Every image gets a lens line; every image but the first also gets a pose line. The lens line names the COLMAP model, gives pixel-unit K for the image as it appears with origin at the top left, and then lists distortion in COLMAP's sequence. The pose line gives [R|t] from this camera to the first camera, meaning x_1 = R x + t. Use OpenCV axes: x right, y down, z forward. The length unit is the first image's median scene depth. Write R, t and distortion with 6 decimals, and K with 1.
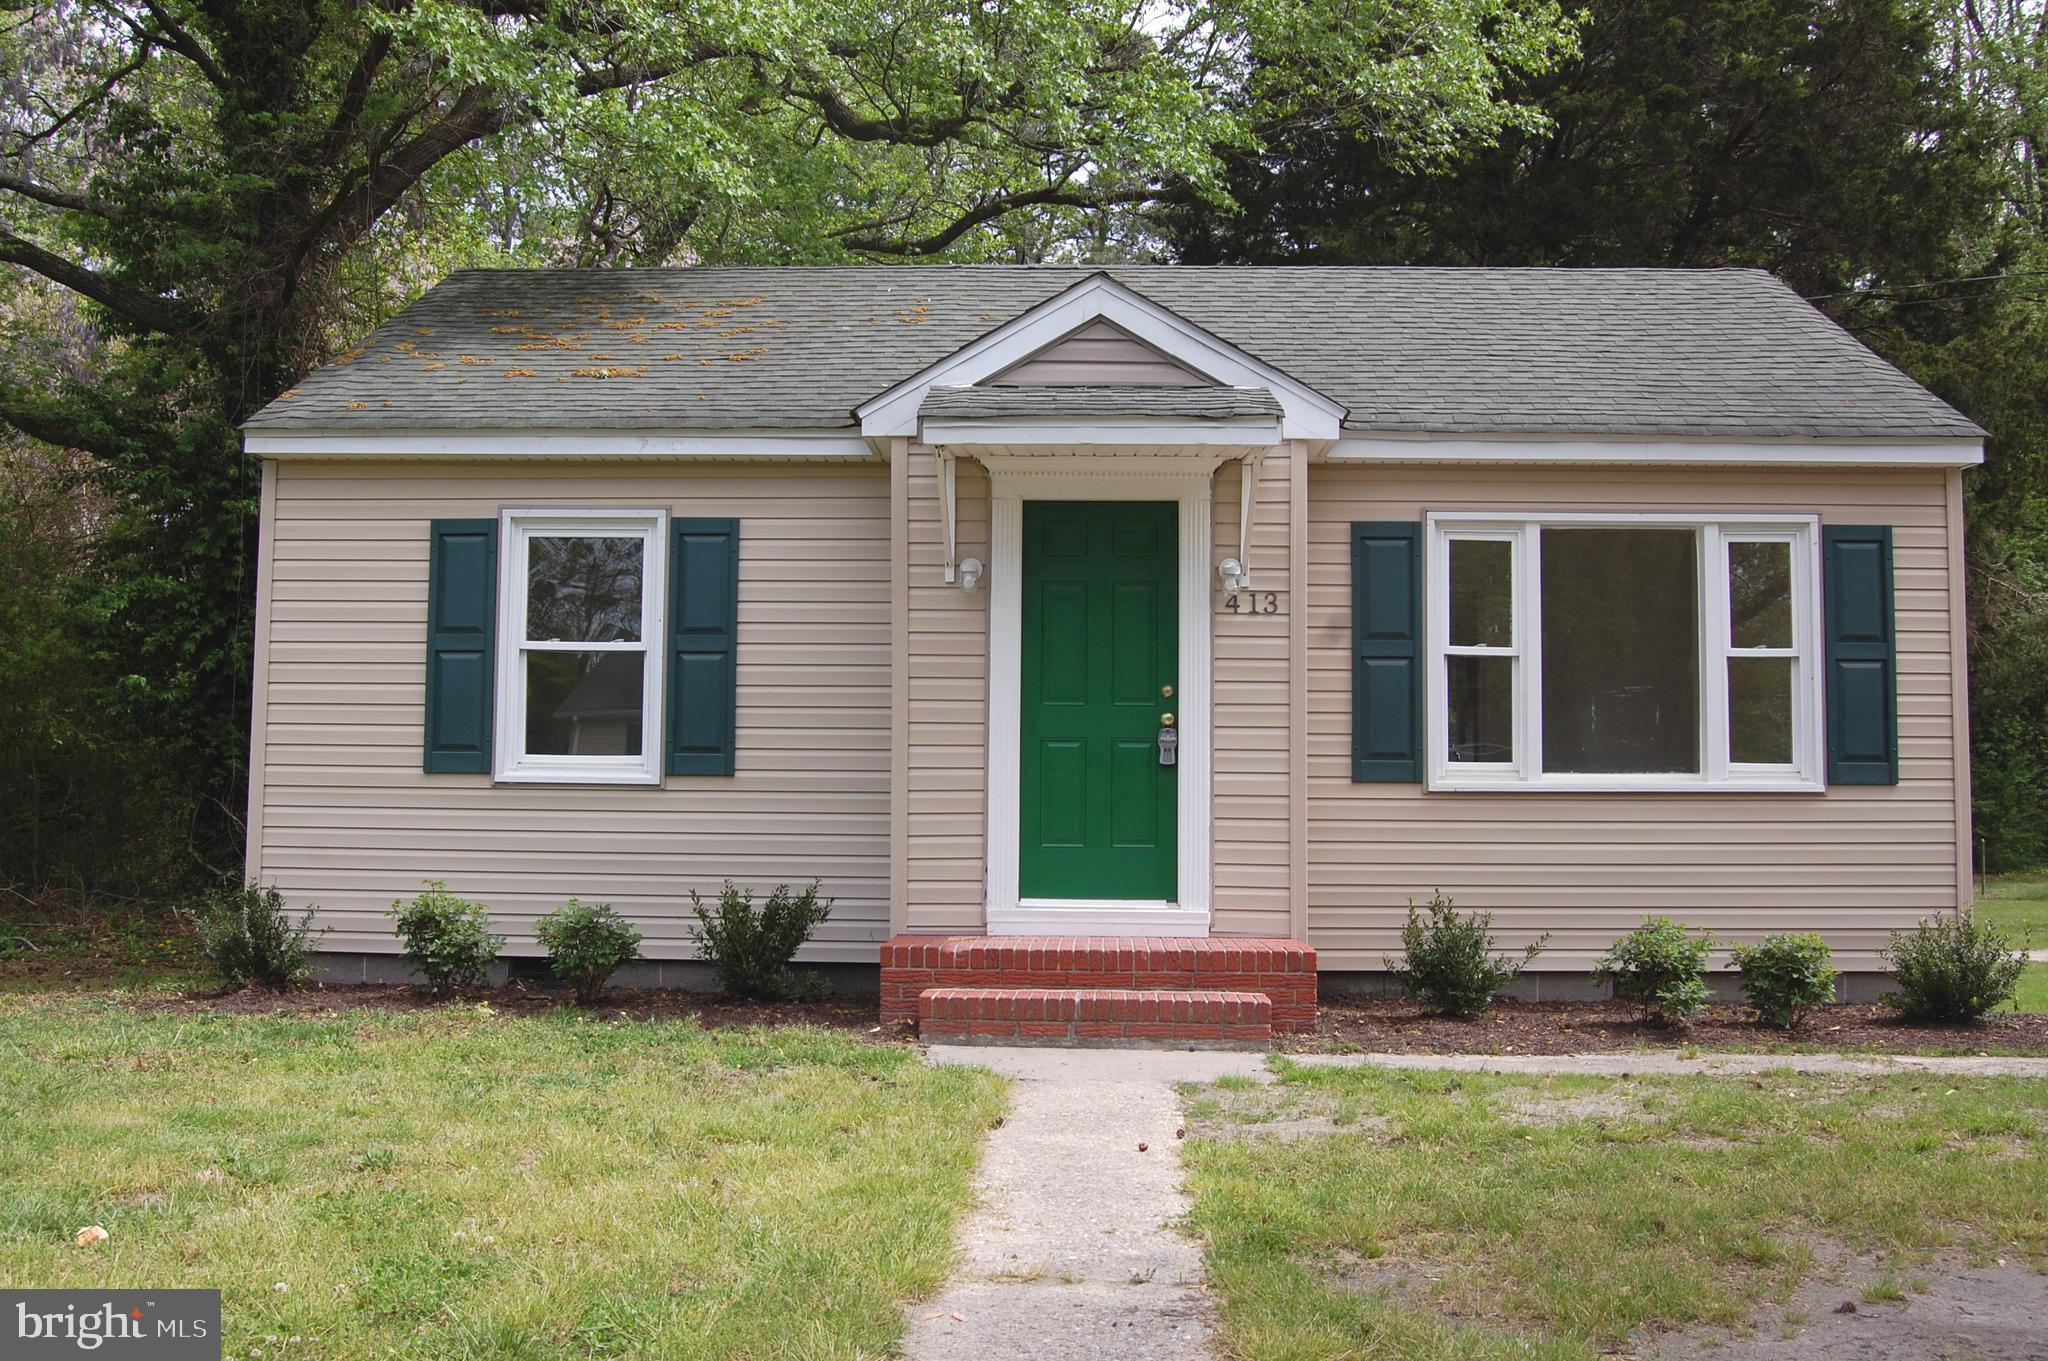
lens RADIAL K [[1867.2, 0, 1027.7], [0, 1867.2, 683.5], [0, 0, 1]] dist [-0.067453, 0.000000]
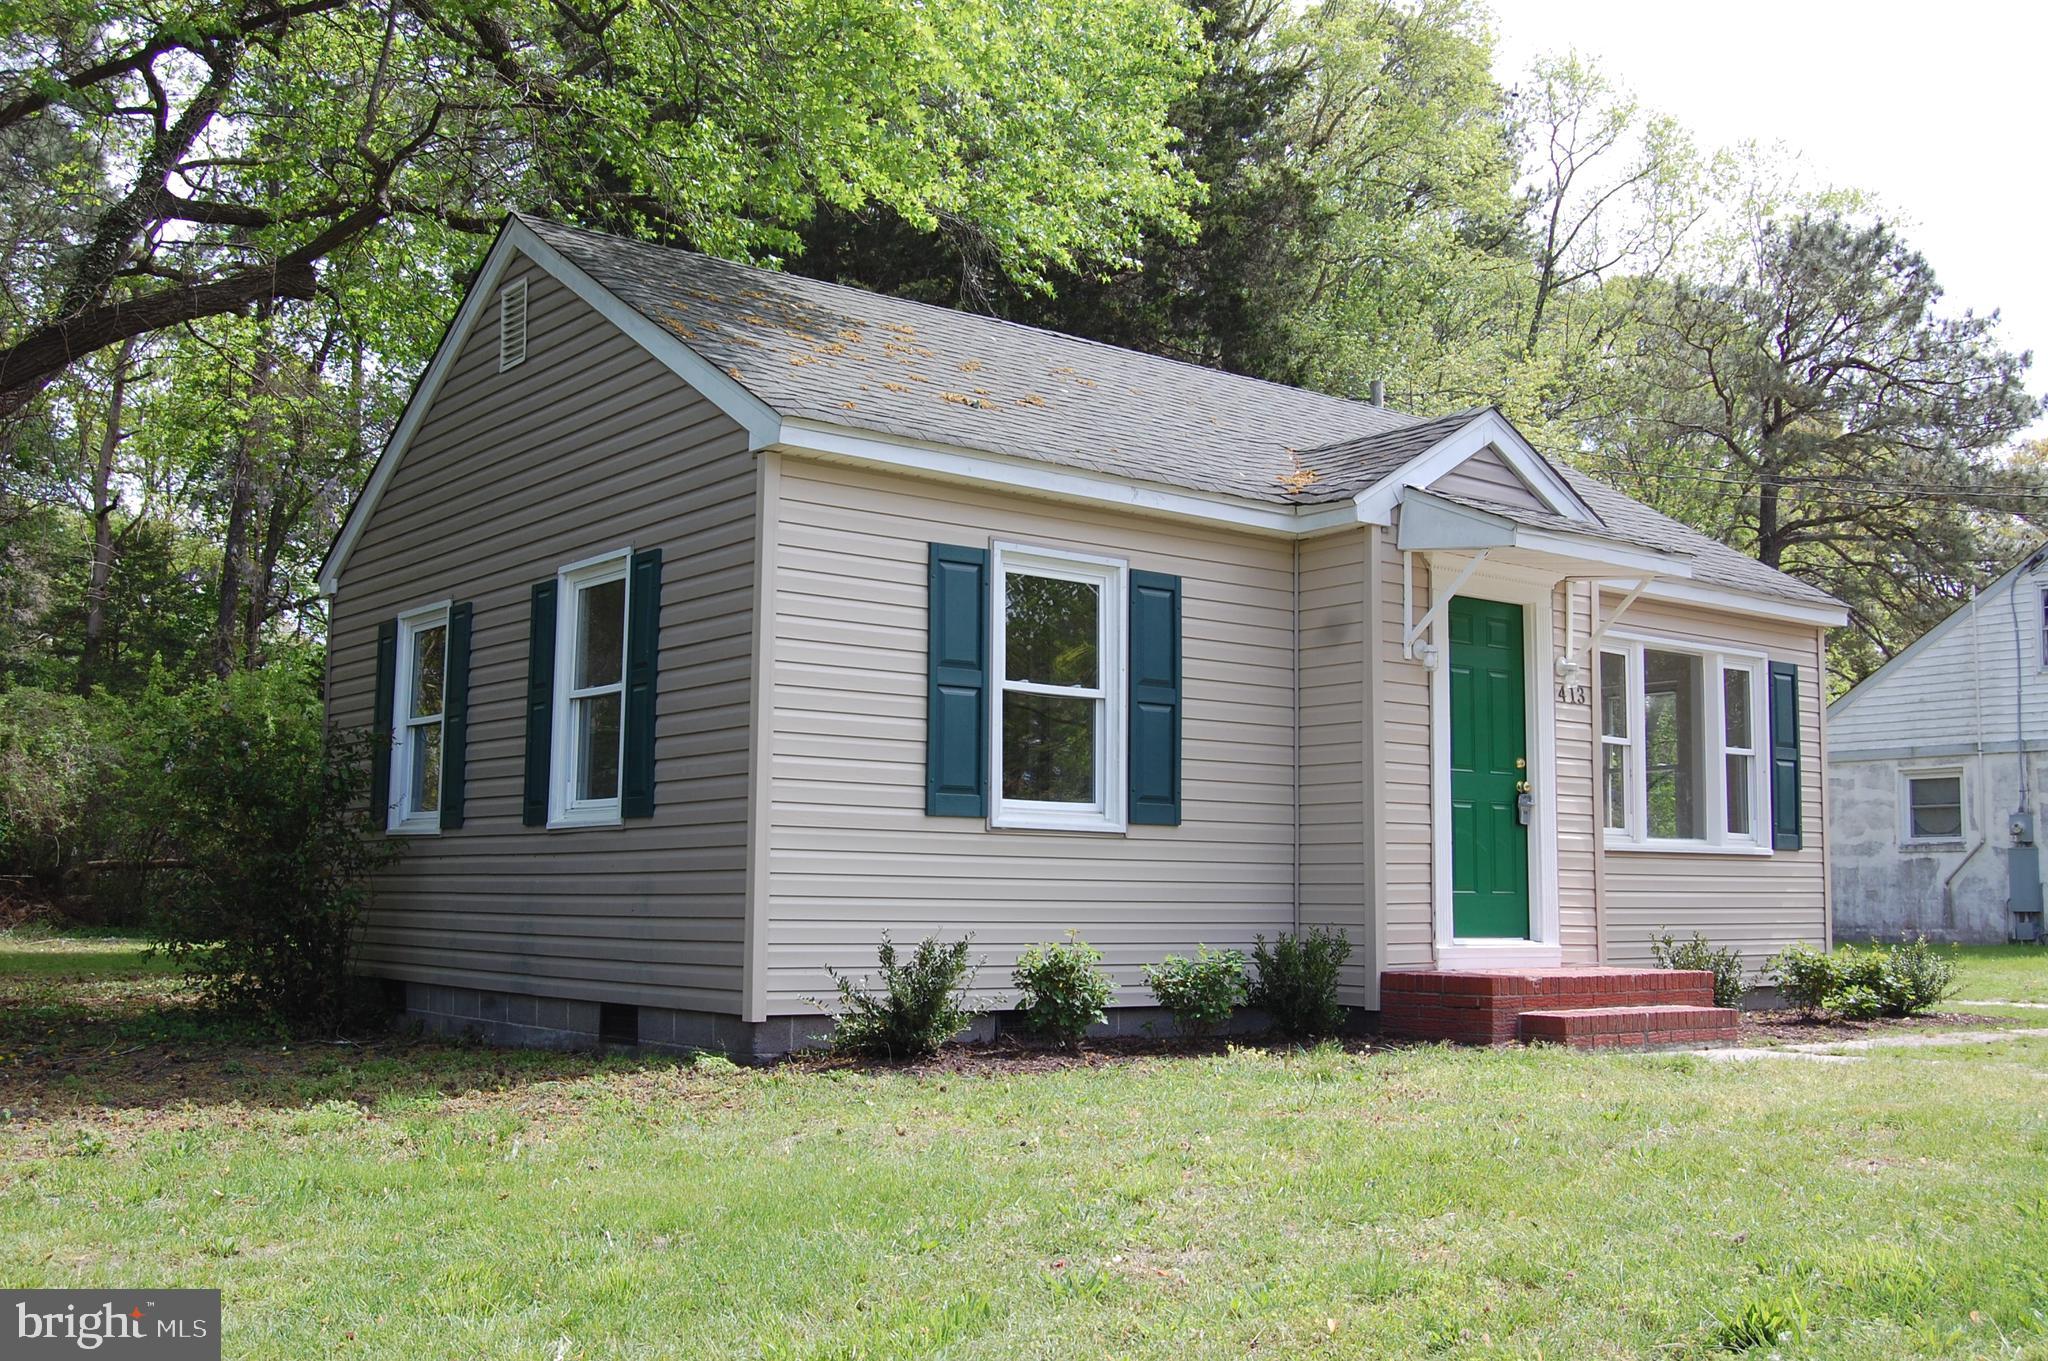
lens RADIAL K [[2057.4, 0, 1034.3], [0, 2057.4, 688.5], [0, 0, 1]] dist [-0.063834, 0.000000]
pose [[0.768707, 0.064725, 0.636317, -0.950552], [-0.051871, 0.997898, -0.038841, 0.022113], [-0.637494, -0.003149, 0.770449, 0.175182]]
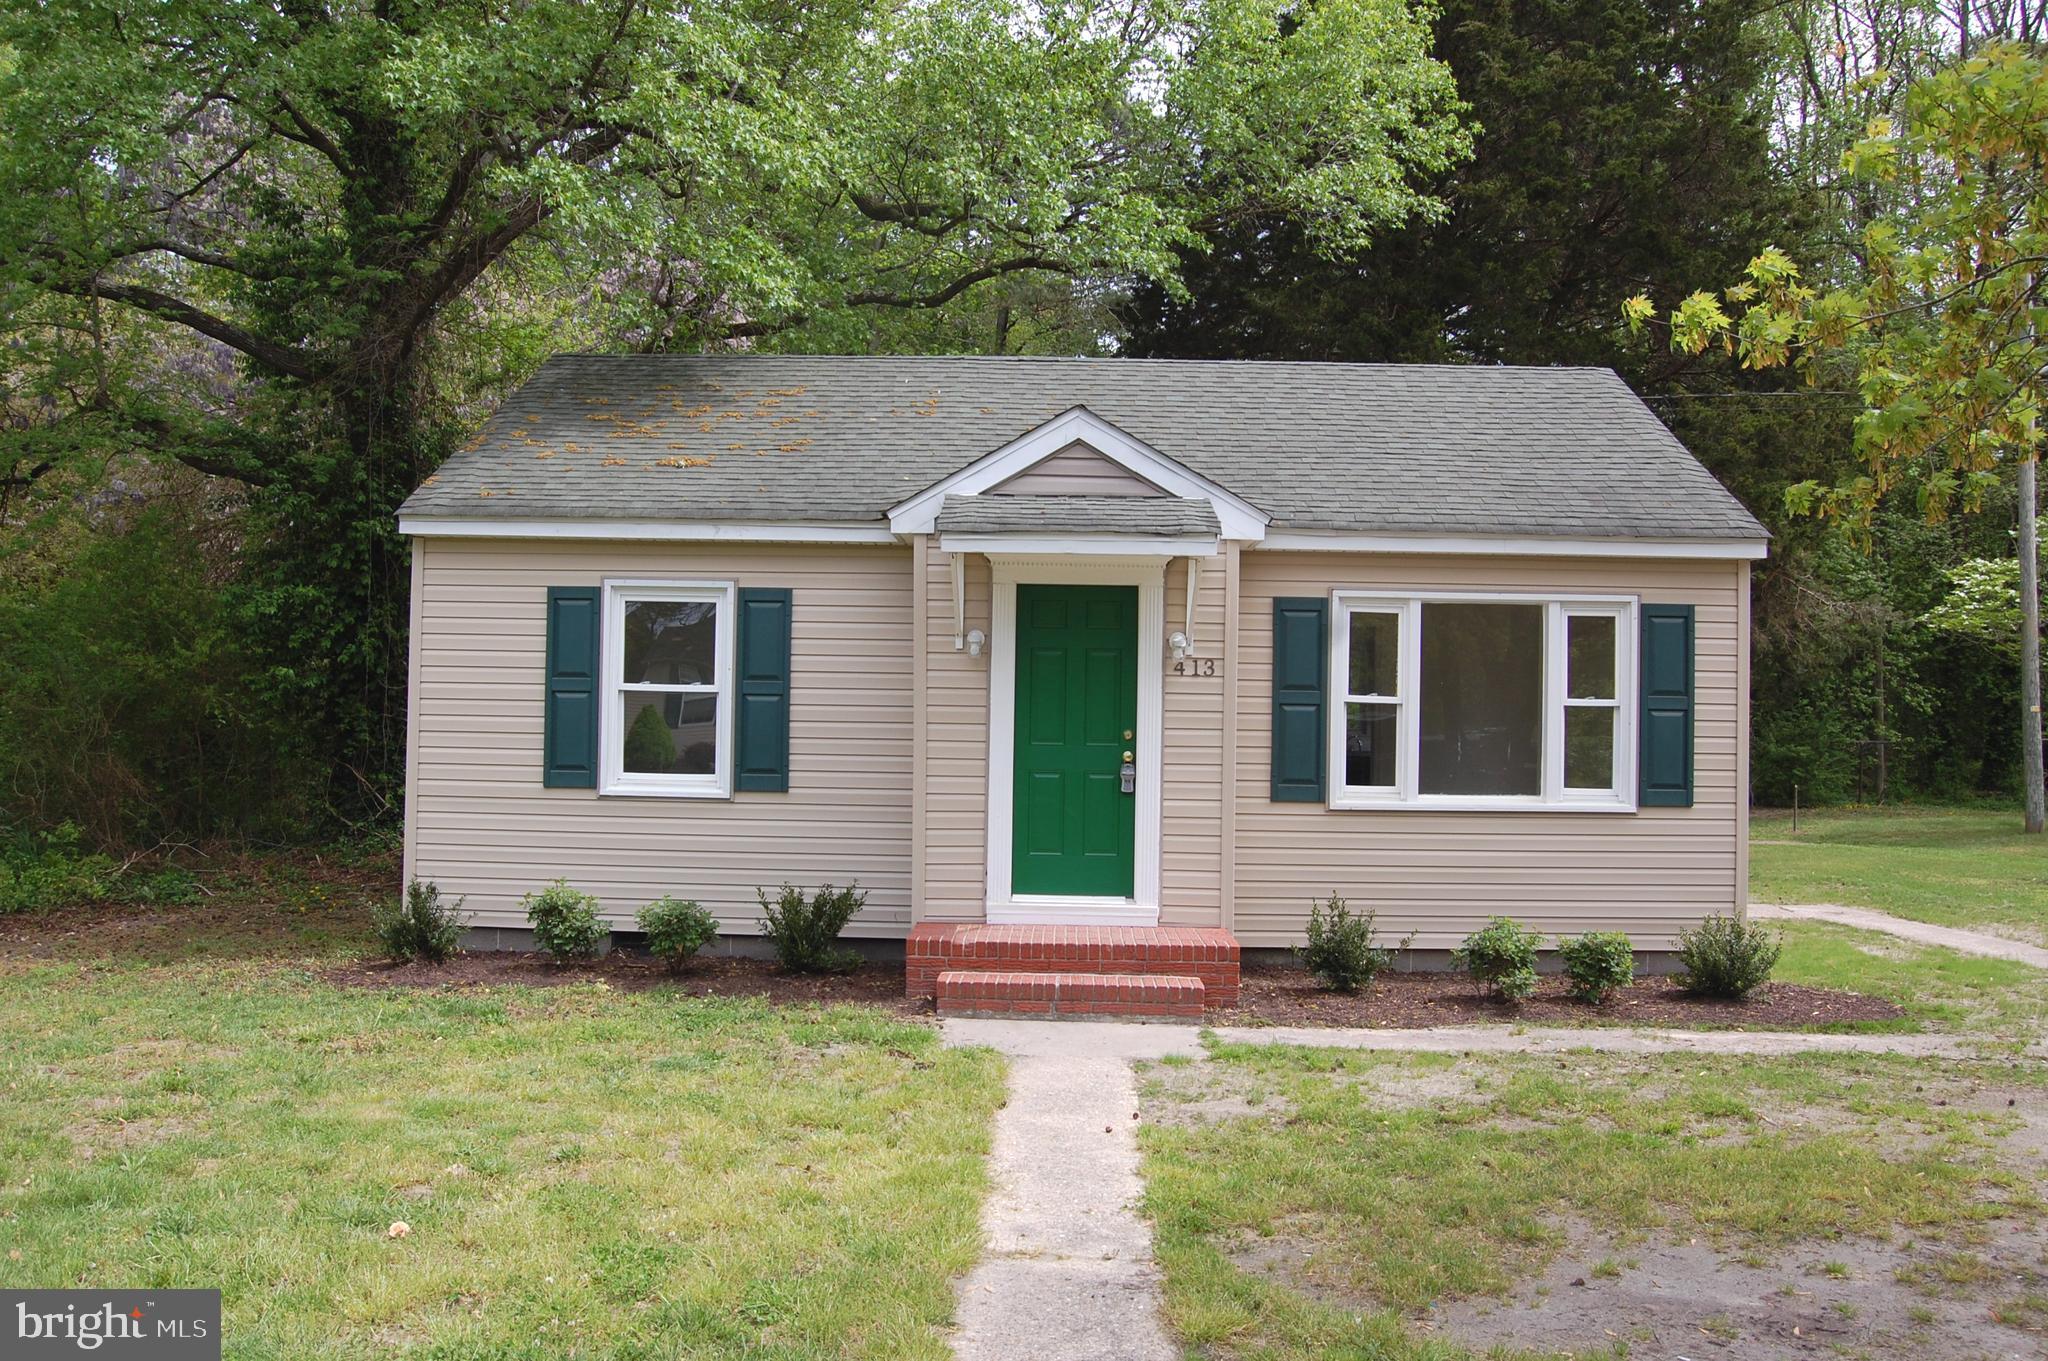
lens RADIAL K [[1615.4, 0, 1027.8], [0, 1615.4, 684.6], [0, 0, 1]] dist [-0.091723, 0.034990]
pose [[0.999844, 0.008268, 0.015612, -0.011225], [-0.009012, 0.998798, 0.048185, -0.078715], [-0.015194, -0.048318, 0.998716, -0.101636]]
